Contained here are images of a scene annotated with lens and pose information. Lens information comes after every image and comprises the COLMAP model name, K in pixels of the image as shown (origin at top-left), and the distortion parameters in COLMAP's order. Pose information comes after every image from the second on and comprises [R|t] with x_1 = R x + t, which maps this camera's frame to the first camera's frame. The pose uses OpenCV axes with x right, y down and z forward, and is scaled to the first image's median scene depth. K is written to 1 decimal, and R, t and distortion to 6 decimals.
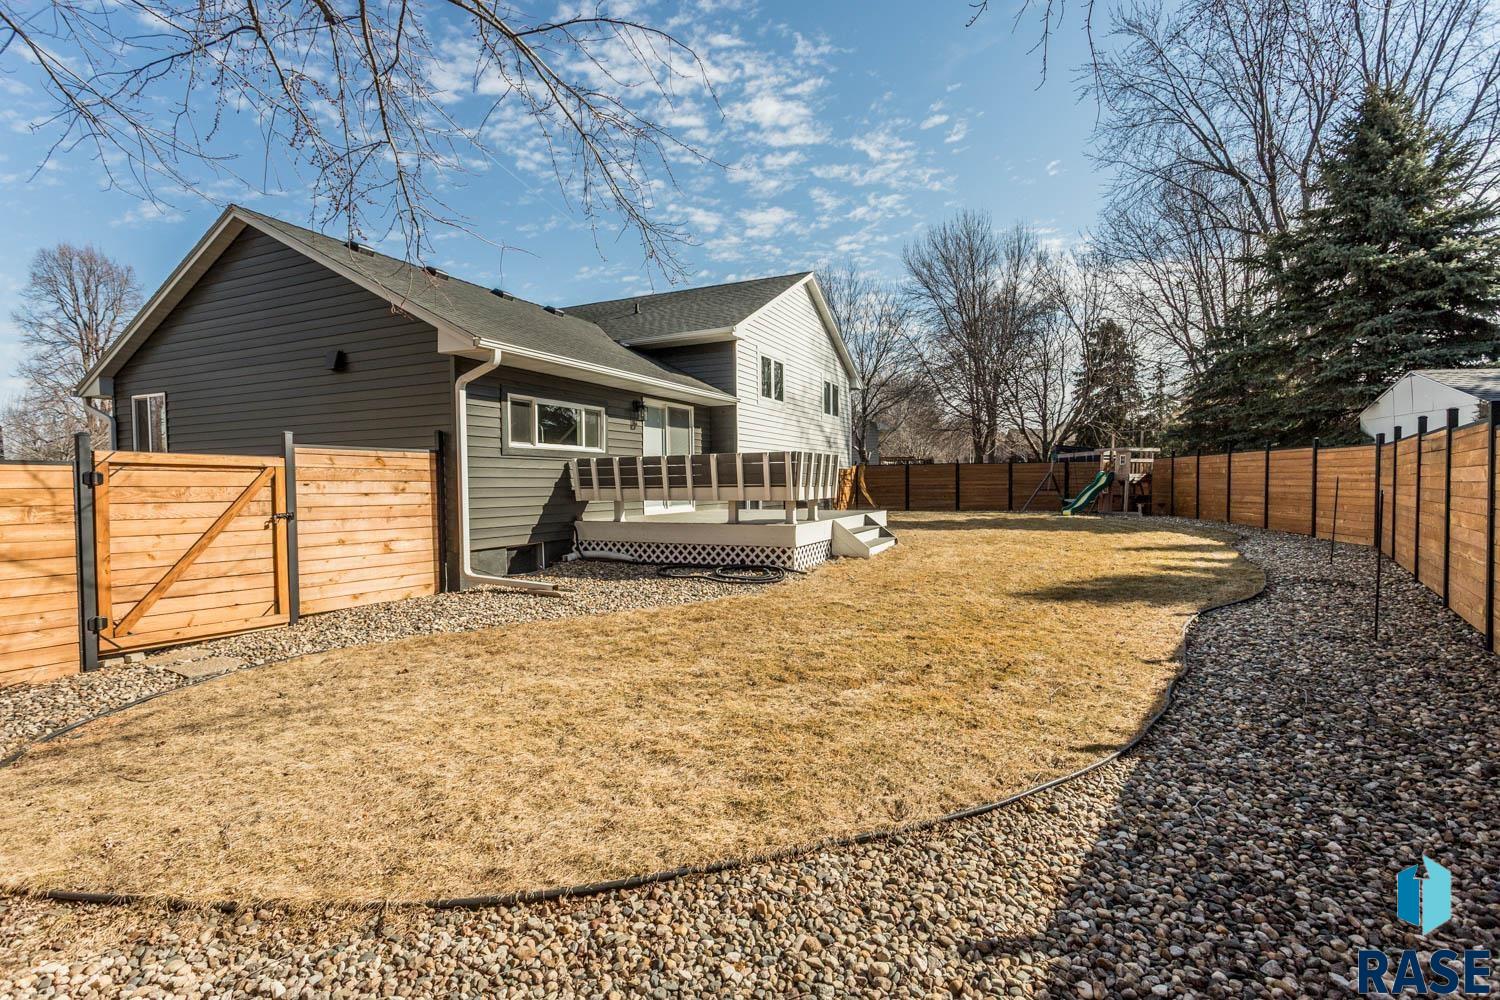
lens RADIAL K [[707.2, 0, 750.0], [0, 707.2, 500.0], [0, 0, 1]] dist [-0.001287, 0.007662]
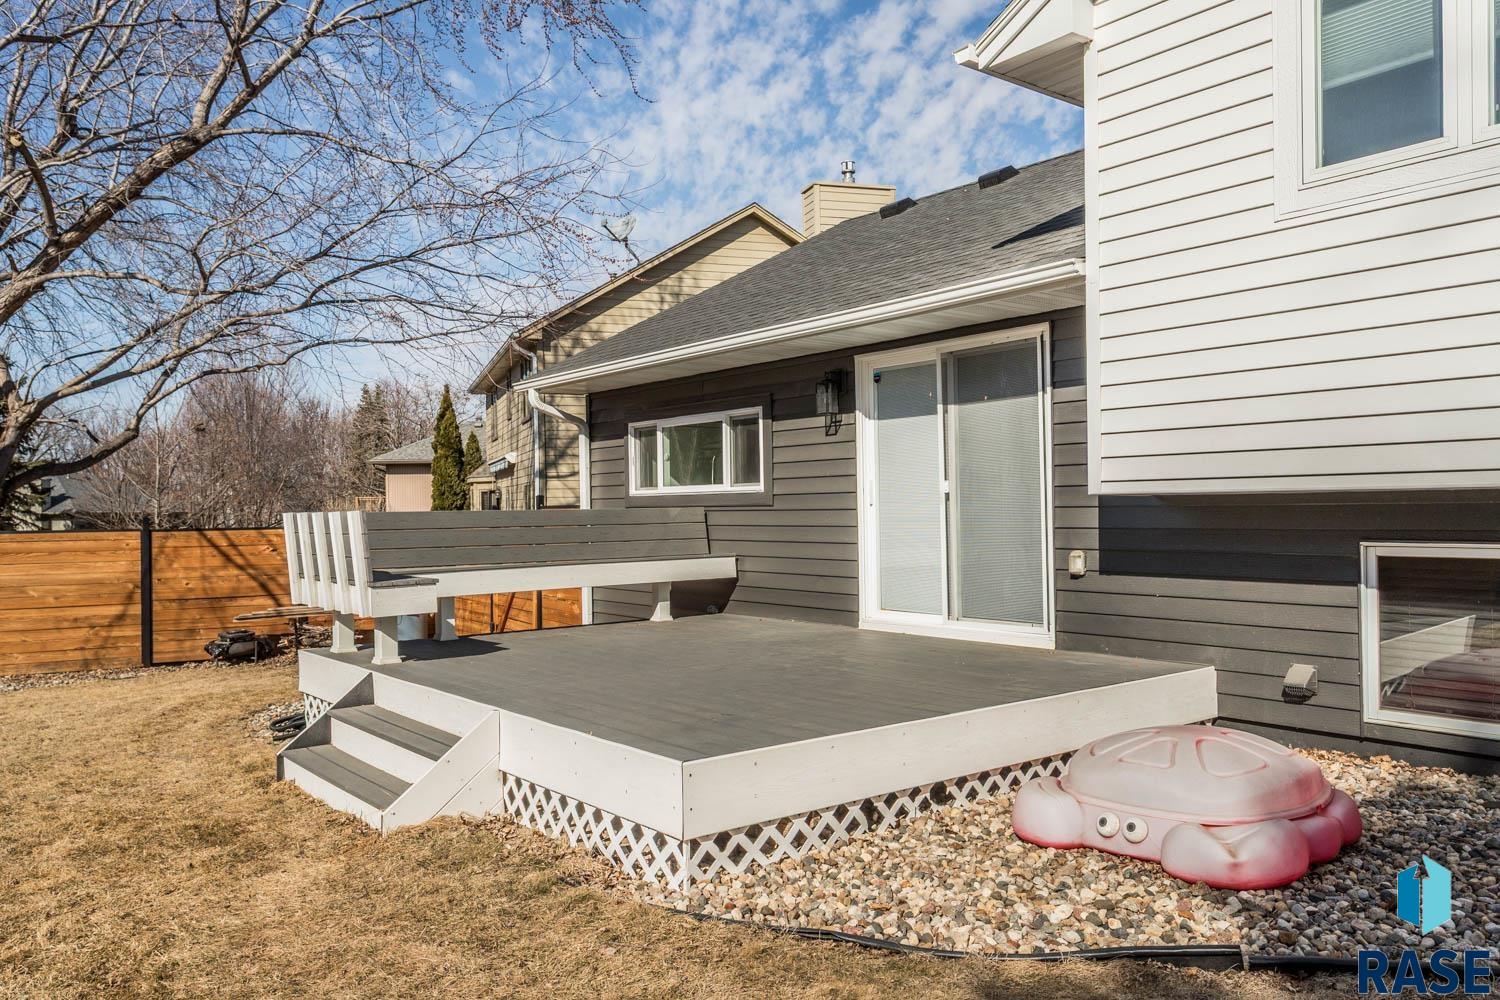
lens RADIAL K [[1146.0, 0, 750.0], [0, 1146.0, 500.0], [0, 0, 1]] dist [0.007574, 0.002424]
pose [[-0.467222, 0.021310, -0.883883, 0.555704], [0.009184, 0.999773, 0.019249, -0.079300], [0.884092, 0.000876, -0.467312, 1.412585]]
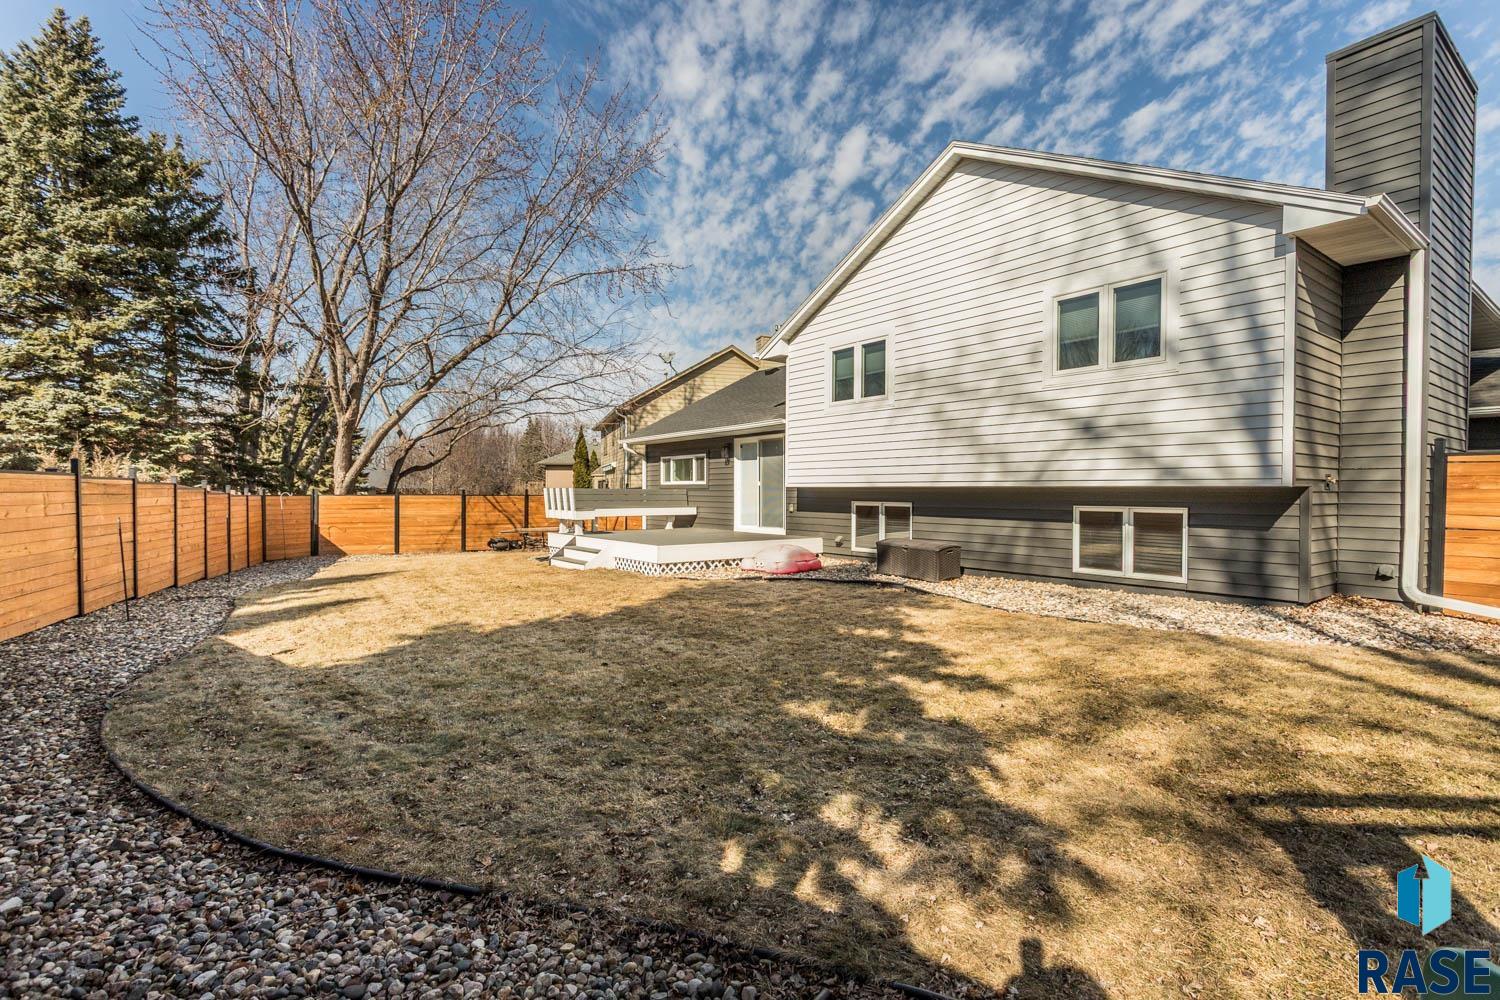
lens RADIAL K [[707.2, 0, 750.0], [0, 707.2, 500.0], [0, 0, 1]] dist [-0.001287, 0.007662]
pose [[-0.476948, 0.027277, -0.878508, 1.065642], [-0.009679, 0.999295, 0.036282, -0.090116], [0.878878, 0.025808, -0.476348, 1.818223]]
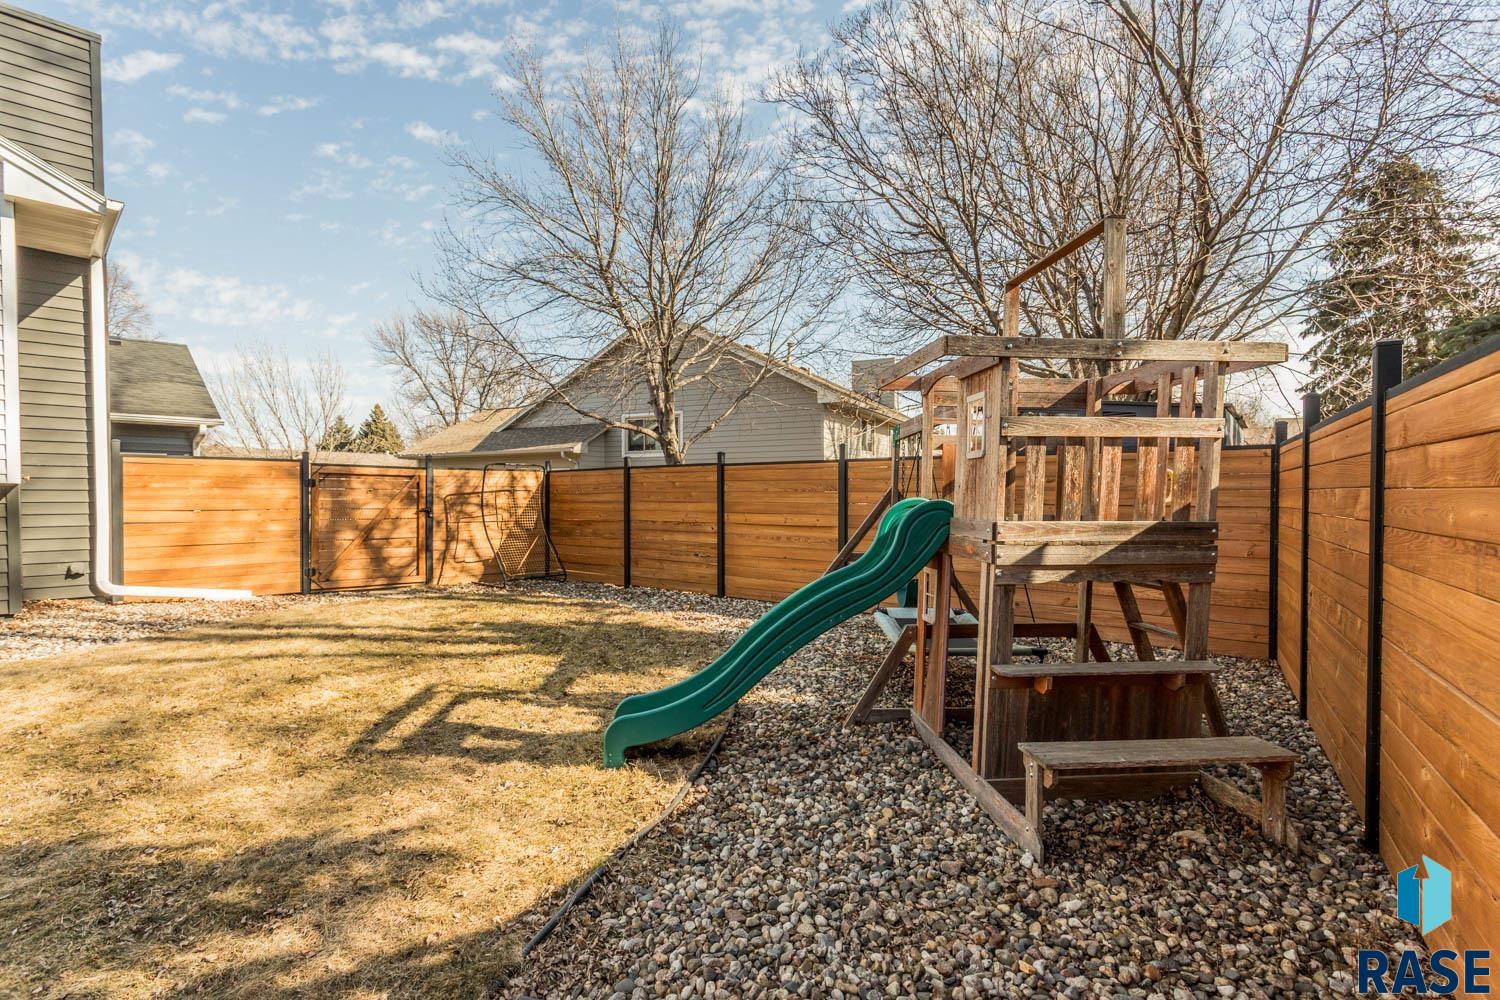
lens RADIAL K [[707.2, 0, 750.0], [0, 707.2, 500.0], [0, 0, 1]] dist [-0.001287, 0.007662]
pose [[0.937067, 0.023043, -0.348387, 1.013097], [-0.024206, 0.999706, 0.001016, -0.084993], [0.348308, 0.007481, 0.937350, 1.587971]]
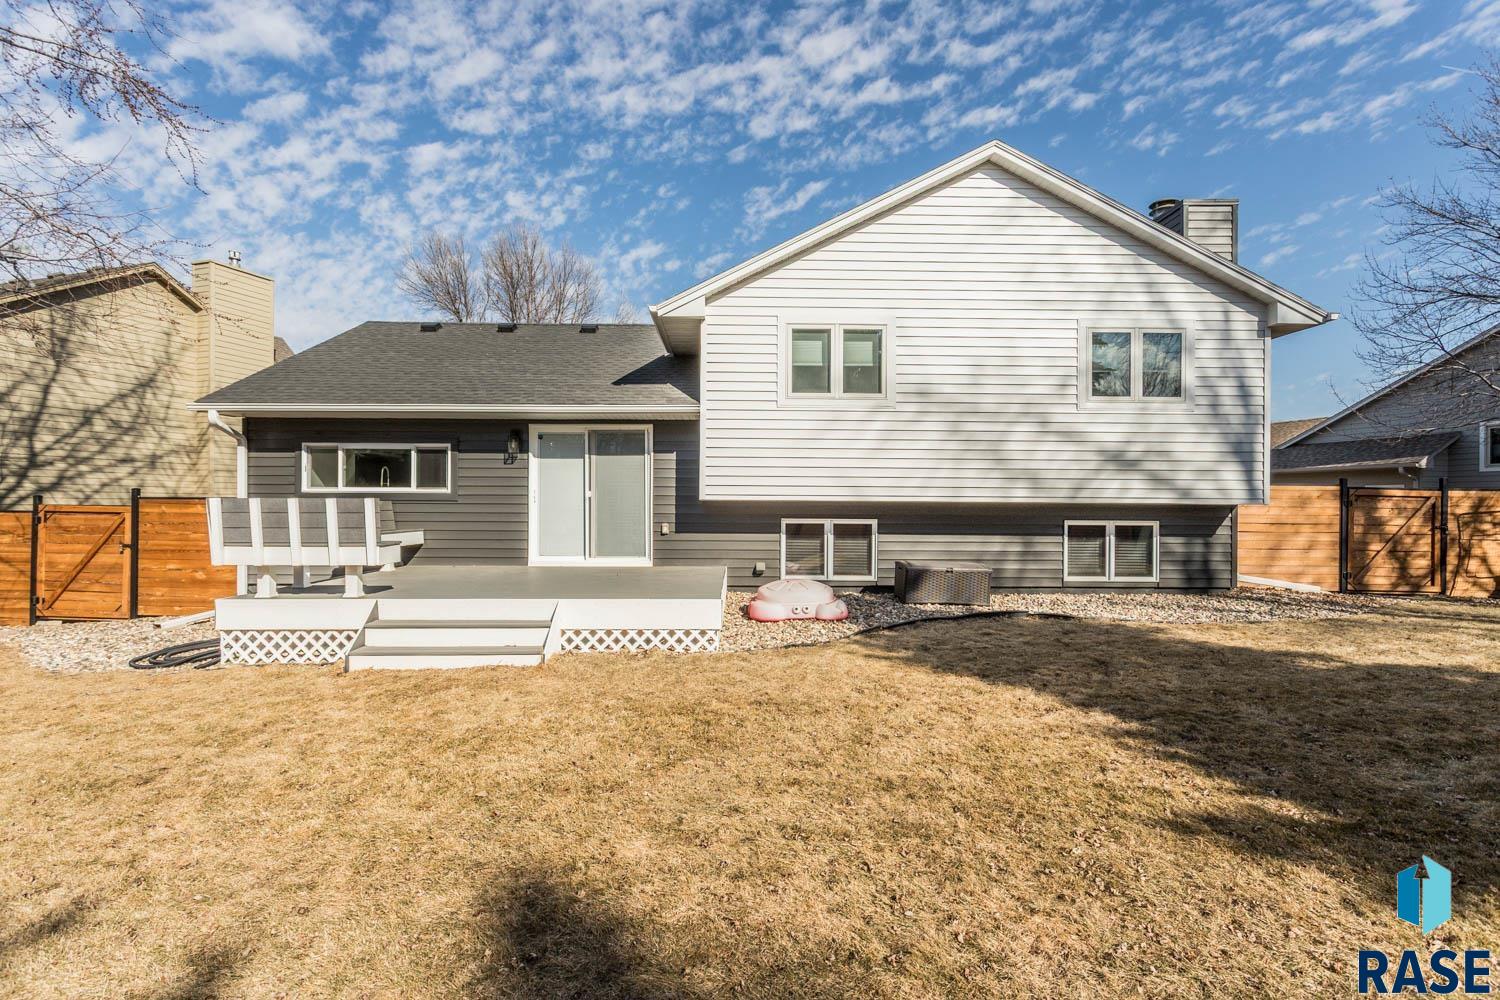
lens RADIAL K [[707.2, 0, 750.0], [0, 707.2, 500.0], [0, 0, 1]] dist [-0.001287, 0.007662]
pose [[0.434284, 0.014046, -0.900666, 0.789084], [-0.029227, 0.999572, 0.001496, -0.072380], [0.900302, 0.025674, 0.434509, 0.972082]]
